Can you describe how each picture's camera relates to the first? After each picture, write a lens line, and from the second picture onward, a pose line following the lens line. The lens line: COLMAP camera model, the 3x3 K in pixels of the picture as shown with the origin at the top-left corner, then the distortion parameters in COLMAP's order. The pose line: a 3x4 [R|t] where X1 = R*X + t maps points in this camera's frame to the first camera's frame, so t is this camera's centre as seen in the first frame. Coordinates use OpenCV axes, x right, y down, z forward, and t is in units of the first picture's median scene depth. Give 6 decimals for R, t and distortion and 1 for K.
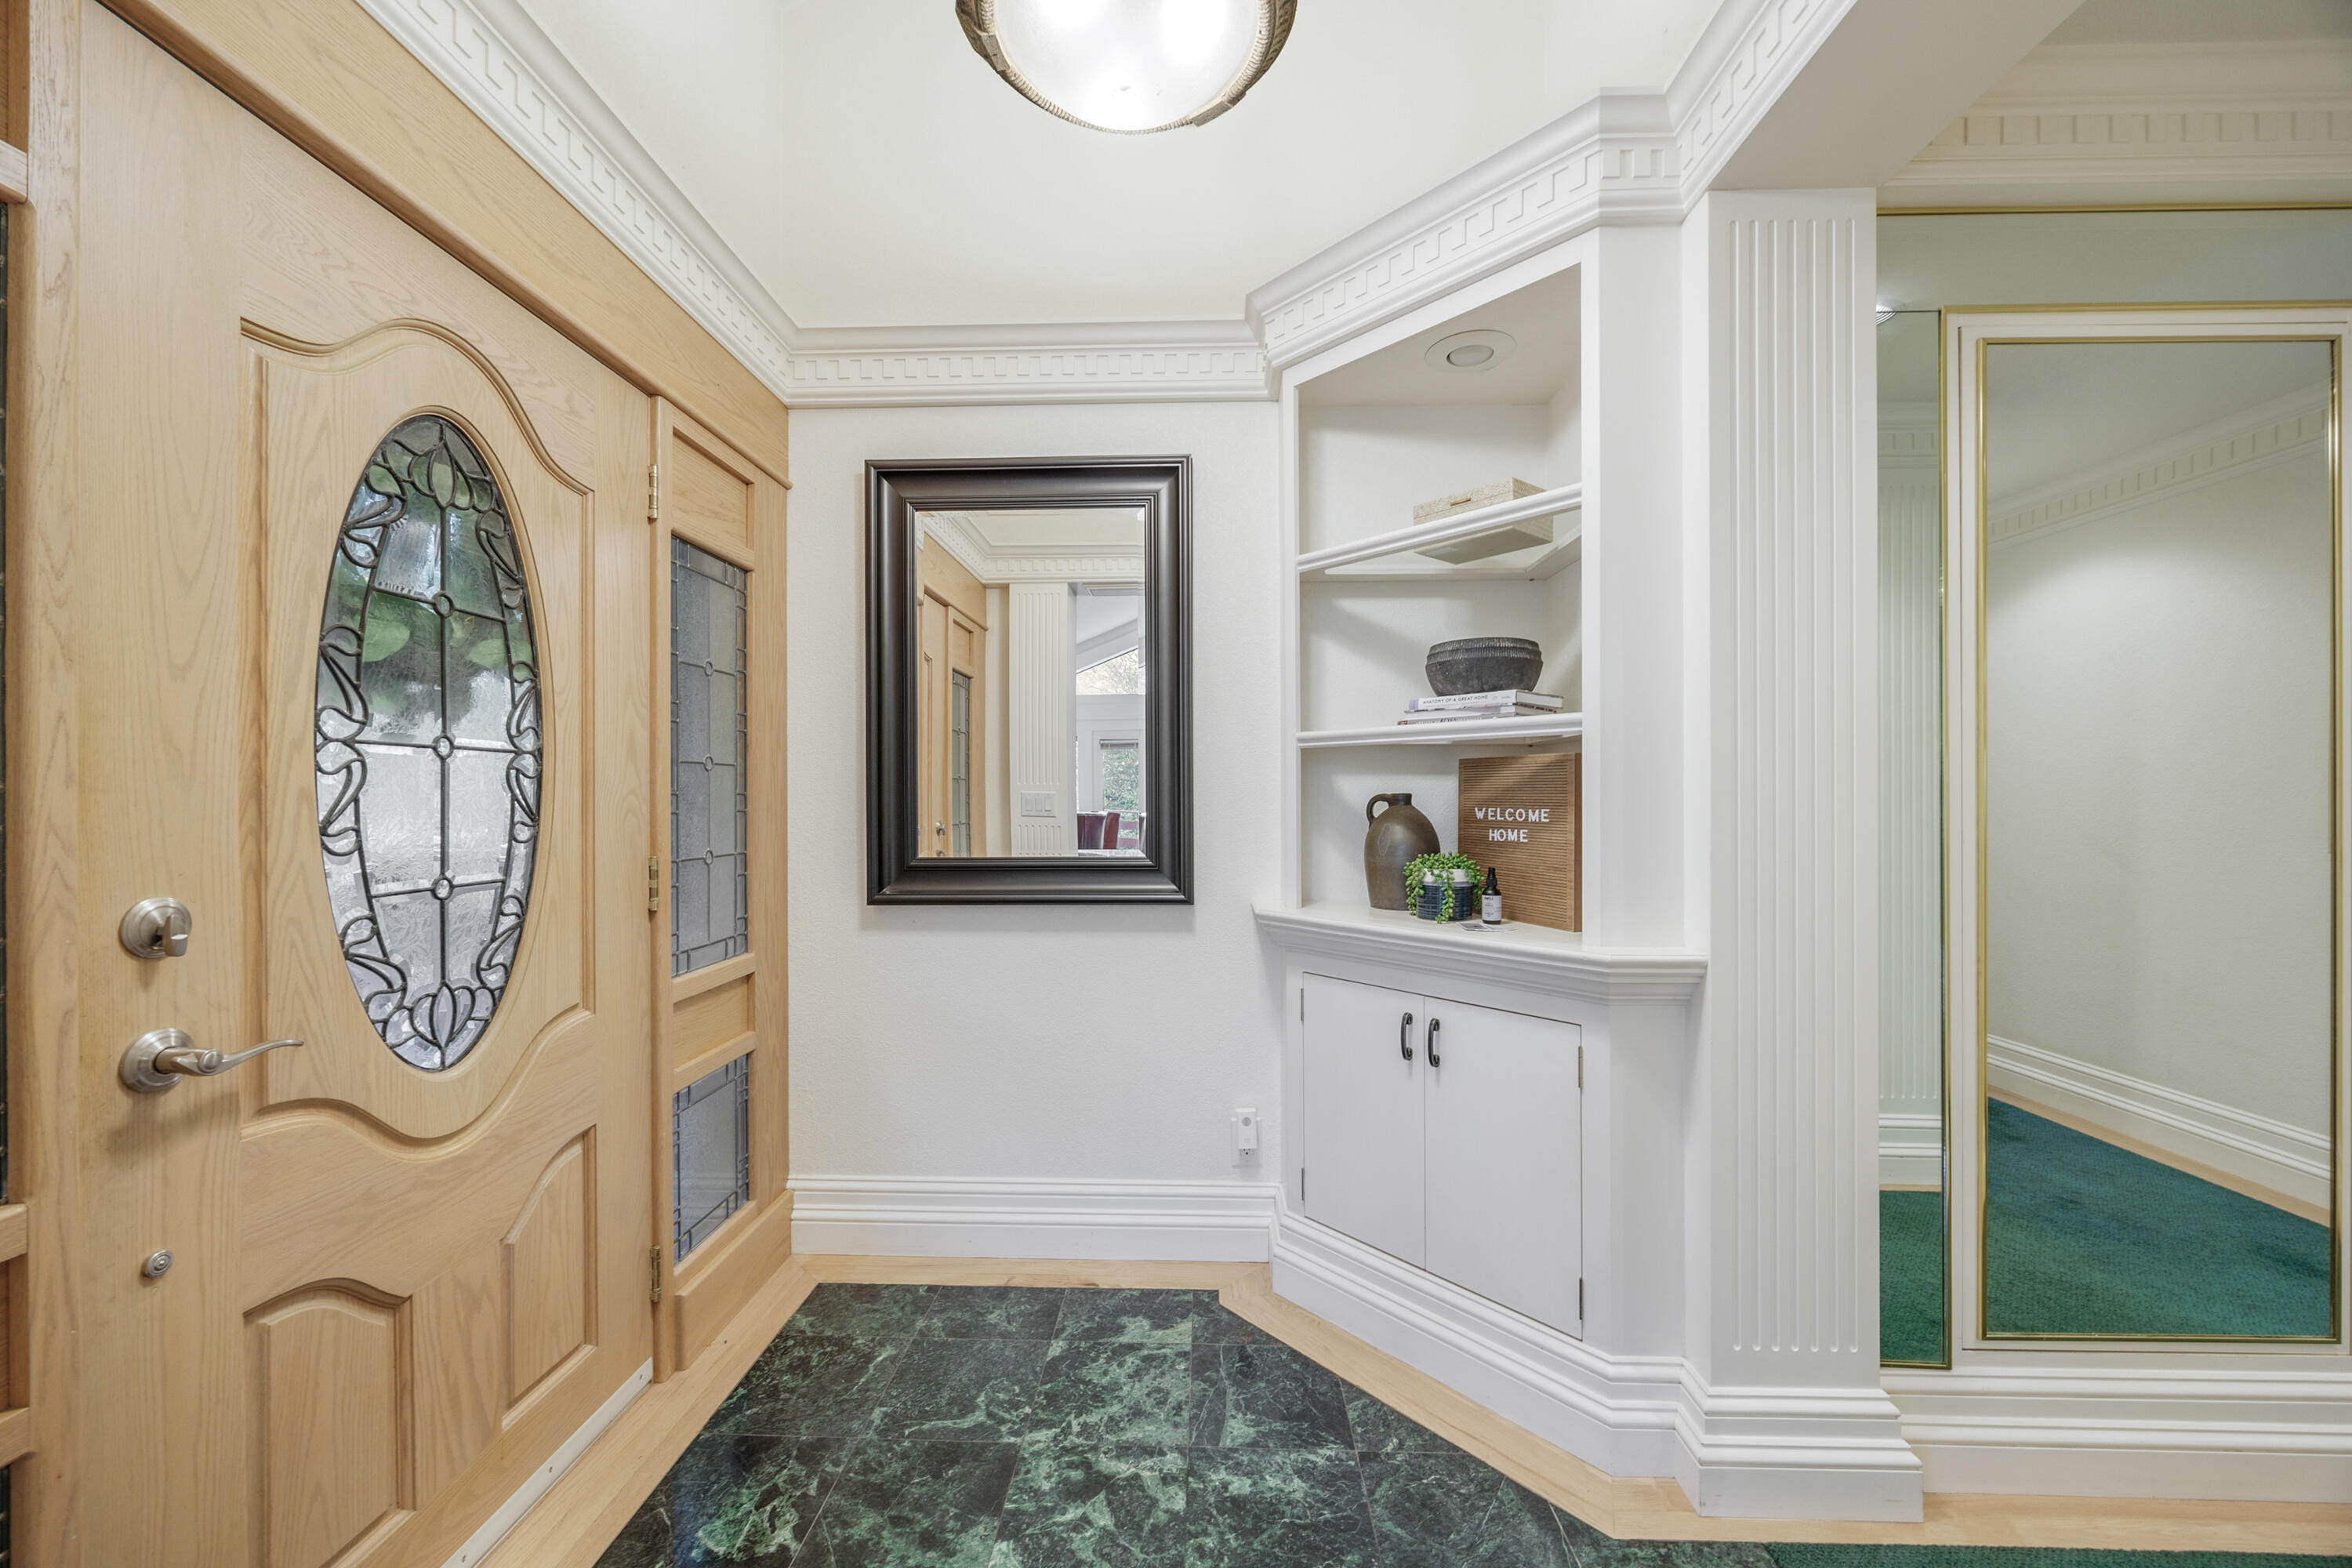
lens RADIAL K [[888.6, 0, 1177.7], [0, 888.6, 776.6], [0, 0, 1]] dist [-0.006860, -0.000146]
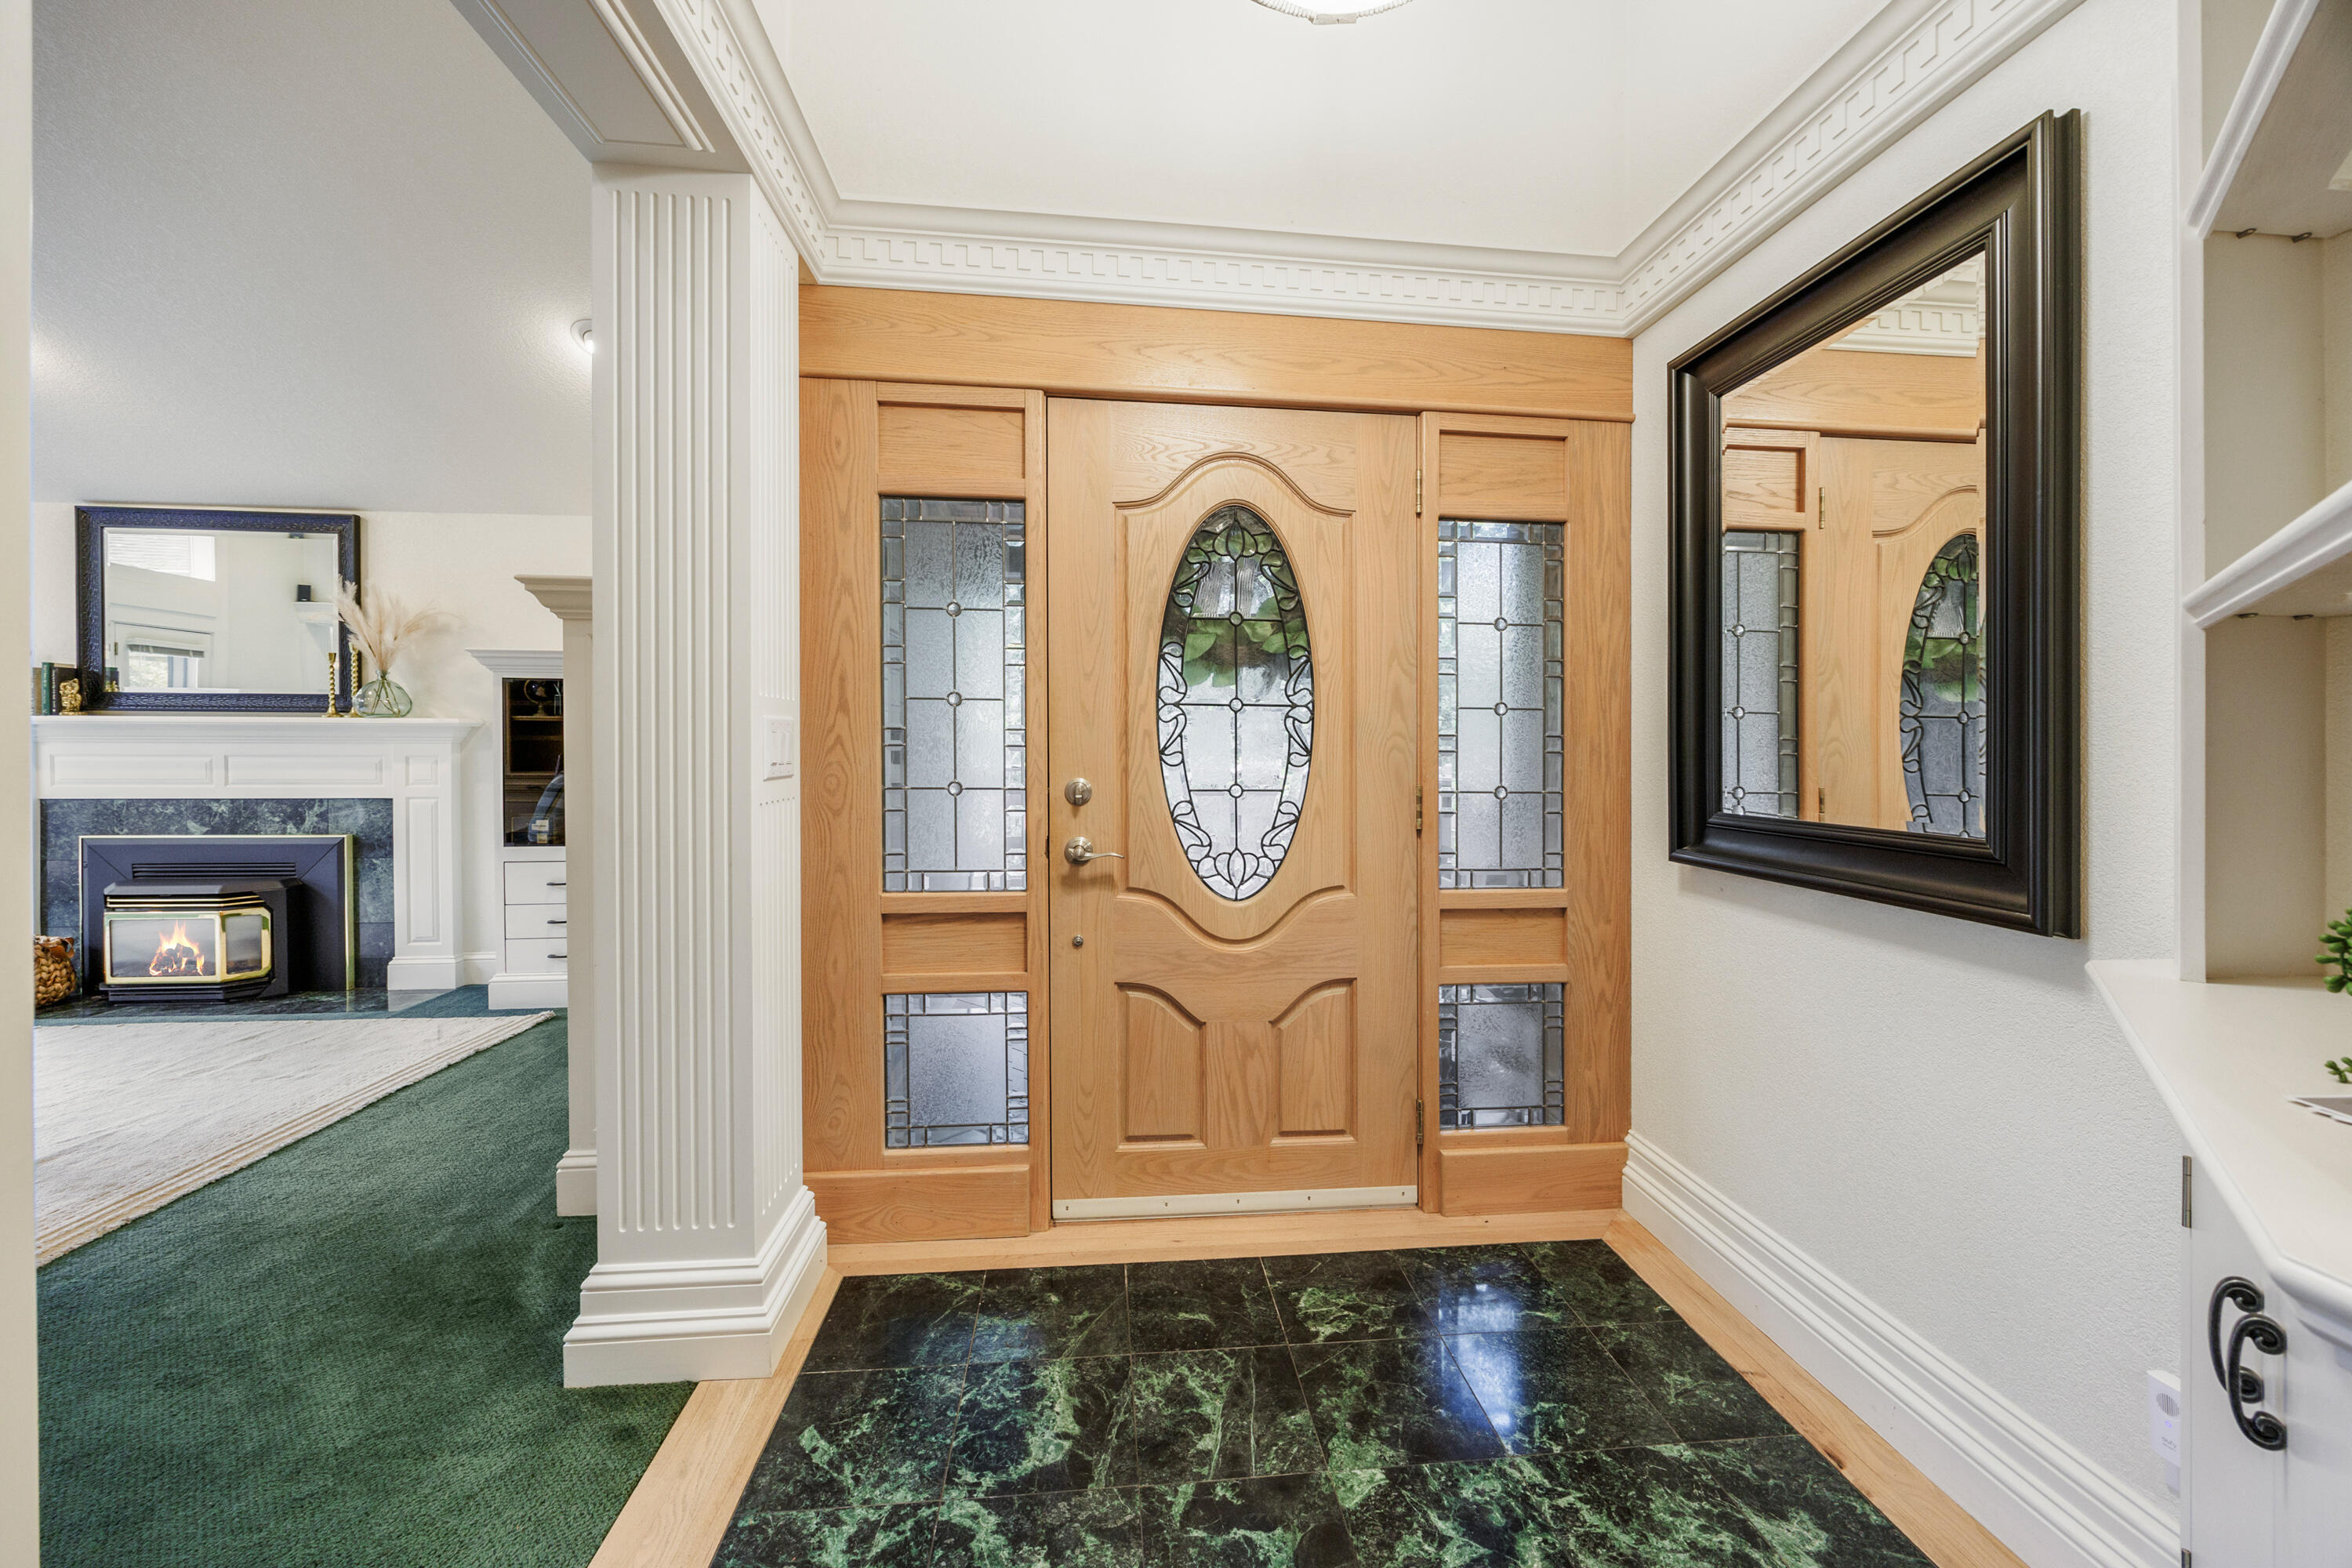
lens RADIAL K [[890.4, 0, 1184.9], [0, 890.4, 740.9], [0, 0, 1]] dist [-0.007824, -0.000010]
pose [[0.140016, -0.000624, -0.990149, 0.670279], [0.008935, 0.999960, 0.000634, 0.026389], [0.990109, -0.008936, 0.140016, 0.561886]]
